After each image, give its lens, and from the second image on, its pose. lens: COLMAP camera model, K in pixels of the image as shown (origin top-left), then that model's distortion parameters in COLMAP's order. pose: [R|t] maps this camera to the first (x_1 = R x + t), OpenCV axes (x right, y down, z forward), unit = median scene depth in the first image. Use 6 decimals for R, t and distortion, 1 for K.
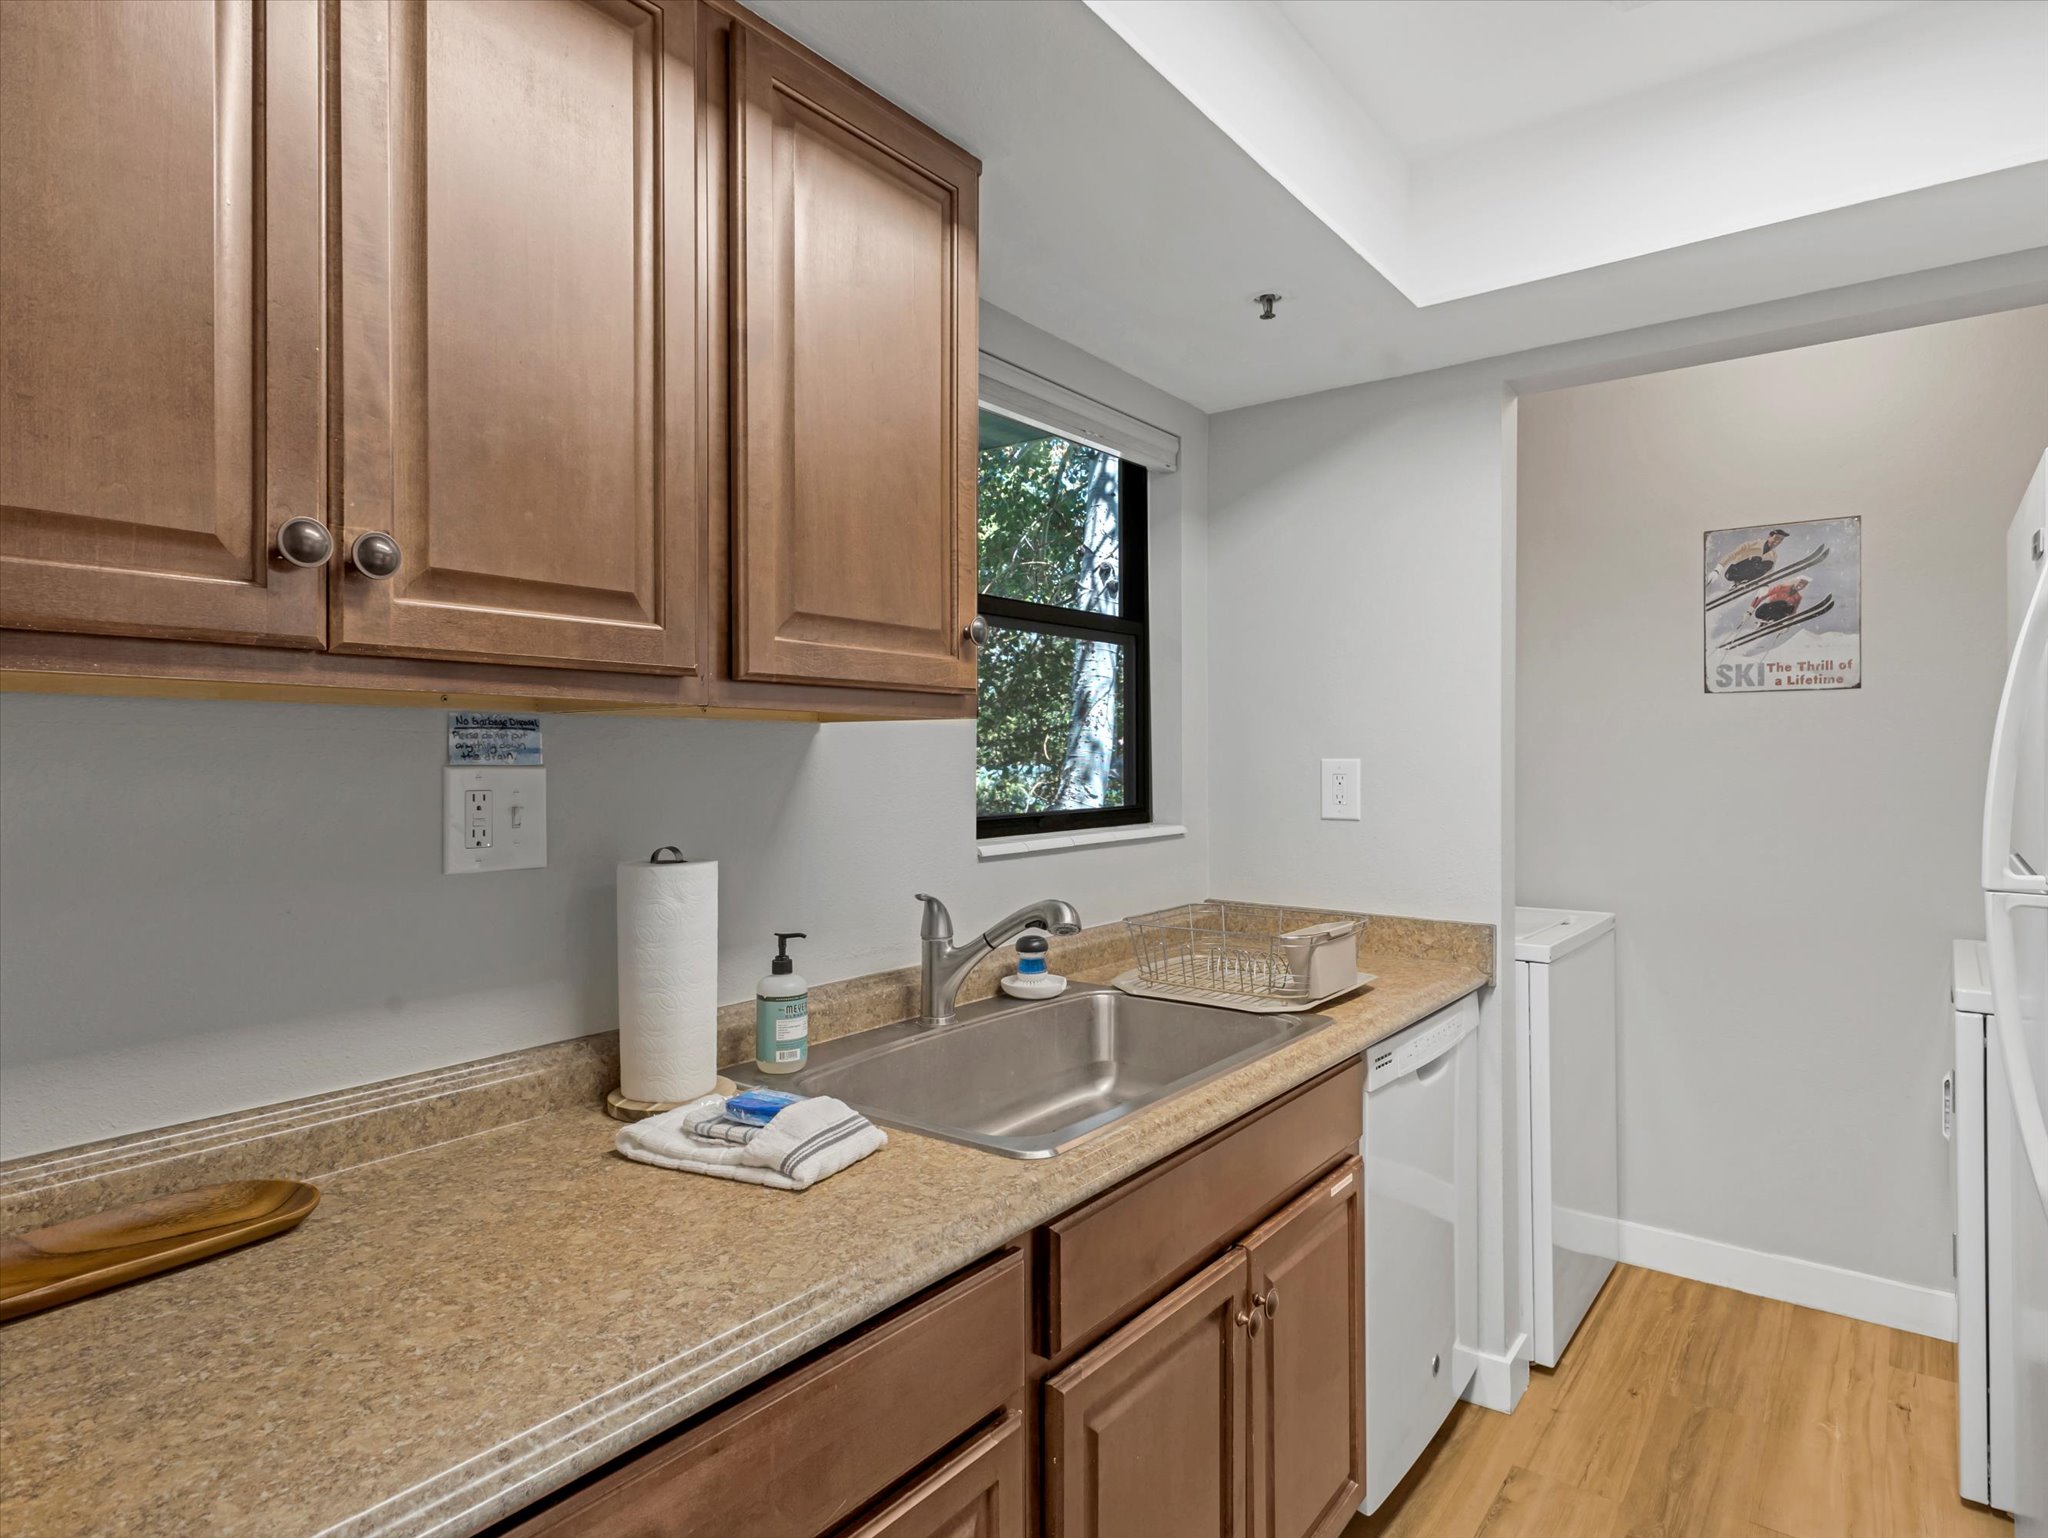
lens RADIAL K [[1162.1, 0, 1026.7], [0, 1162.1, 761.5], [0, 0, 1]] dist [0.019105, 0.000060]
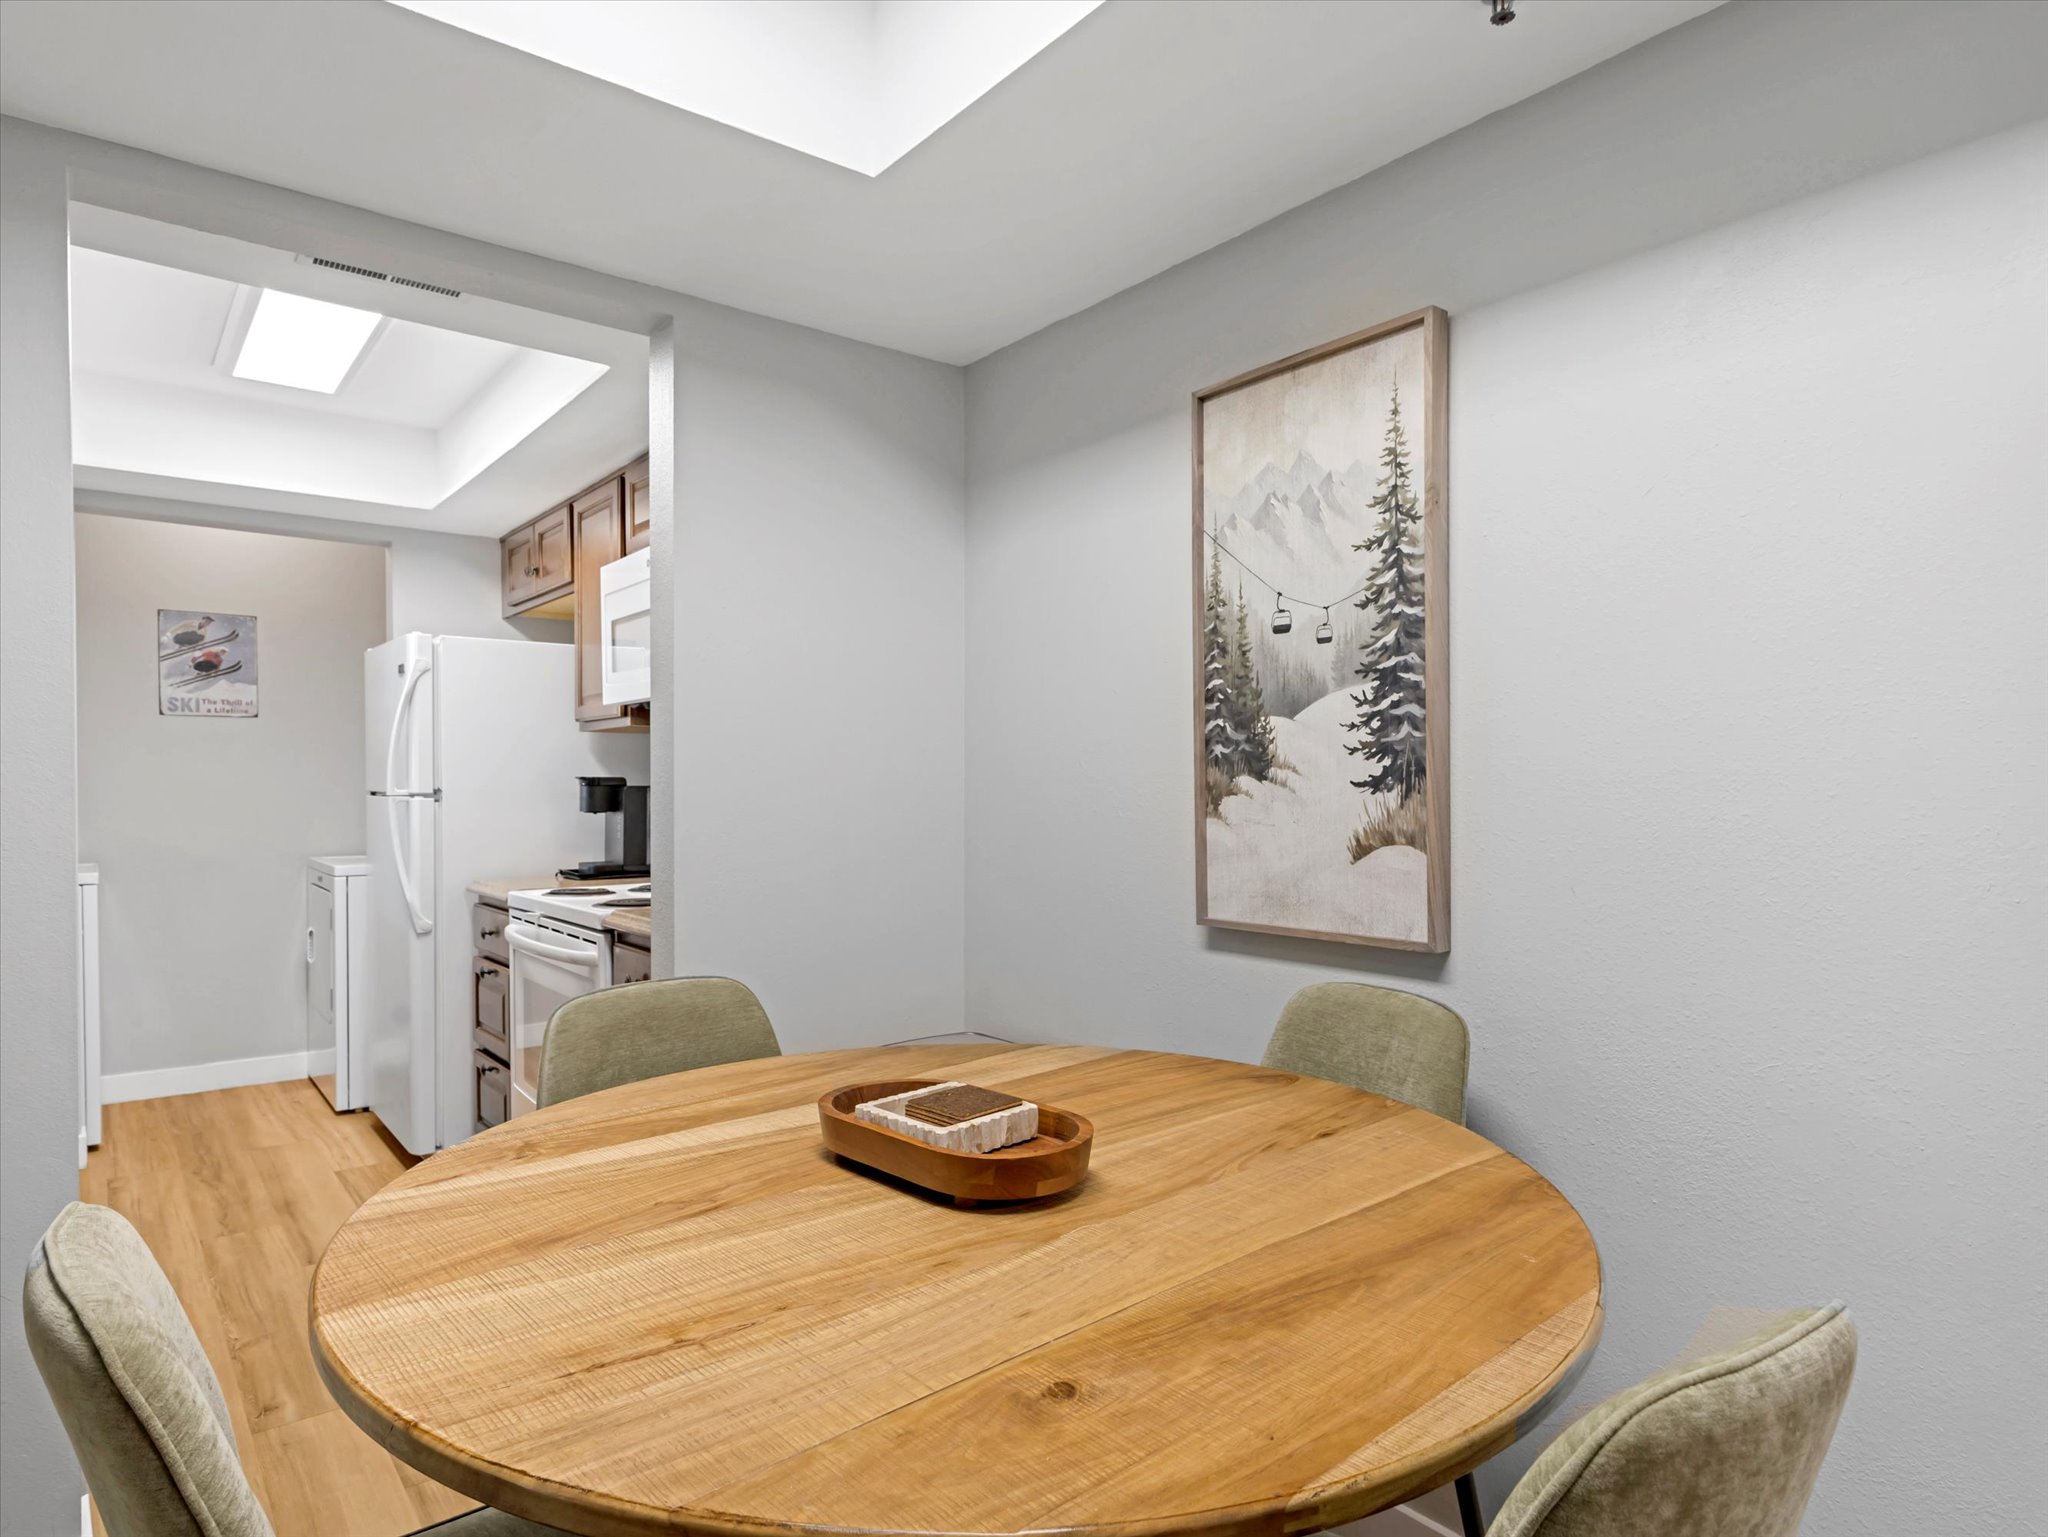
lens RADIAL K [[1162.1, 0, 1032.2], [0, 1162.1, 784.8], [0, 0, 1]] dist [0.019105, 0.000060]
pose [[0.244710, -0.001850, 0.969594, -0.648087], [0.008085, 0.999967, -0.000133, 0.043748], [-0.969562, 0.007872, 0.244717, -0.495778]]
